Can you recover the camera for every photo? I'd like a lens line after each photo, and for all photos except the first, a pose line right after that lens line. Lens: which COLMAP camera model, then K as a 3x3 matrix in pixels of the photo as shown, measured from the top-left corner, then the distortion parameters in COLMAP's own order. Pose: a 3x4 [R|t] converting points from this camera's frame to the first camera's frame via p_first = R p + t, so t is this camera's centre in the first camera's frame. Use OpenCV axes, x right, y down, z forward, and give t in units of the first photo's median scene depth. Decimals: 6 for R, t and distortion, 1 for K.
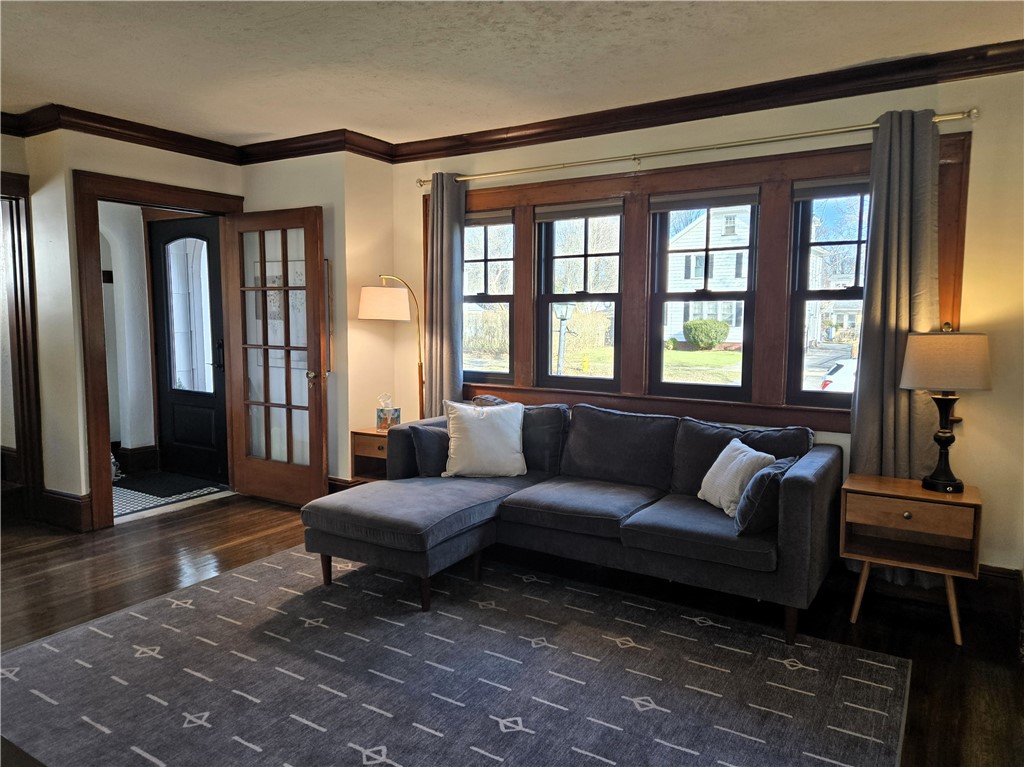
lens RADIAL K [[690.4, 0, 534.9], [0, 690.4, 404.6], [0, 0, 1]] dist [0.064510, -0.019937]
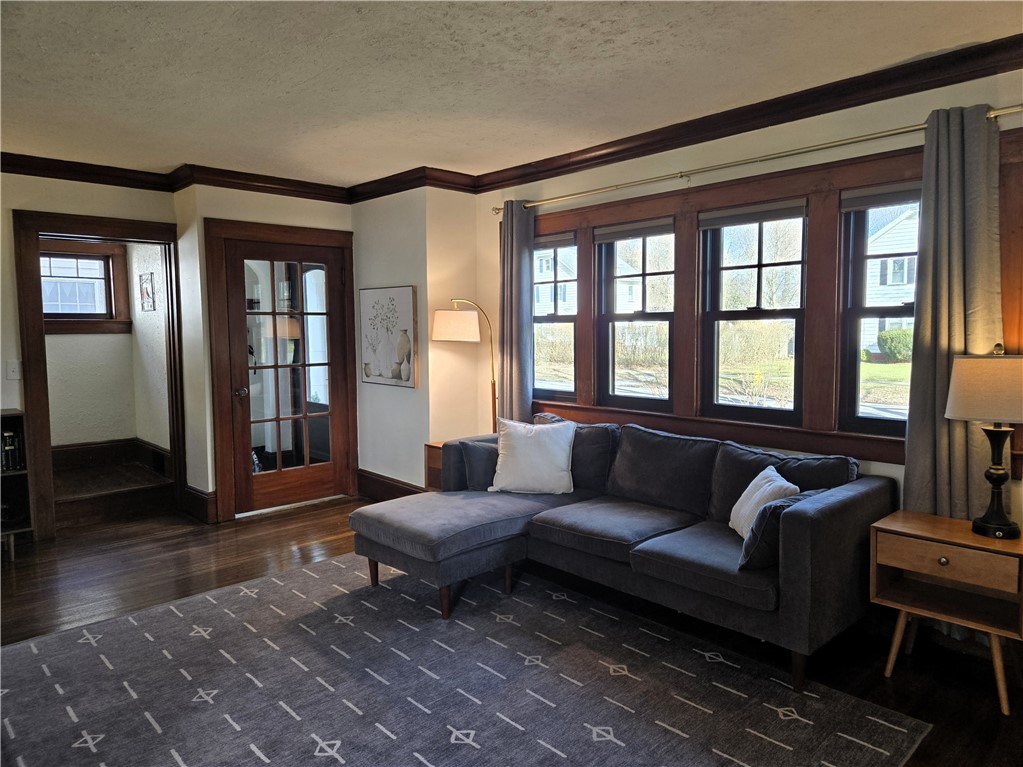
lens RADIAL K [[689.7, 0, 548.5], [0, 689.7, 402.0], [0, 0, 1]] dist [0.064510, -0.019937]
pose [[0.969006, 0.015749, -0.246533, 0.237458], [-0.020881, 0.999616, -0.018215, -0.014821], [0.246151, 0.022799, 0.968963, 0.011938]]
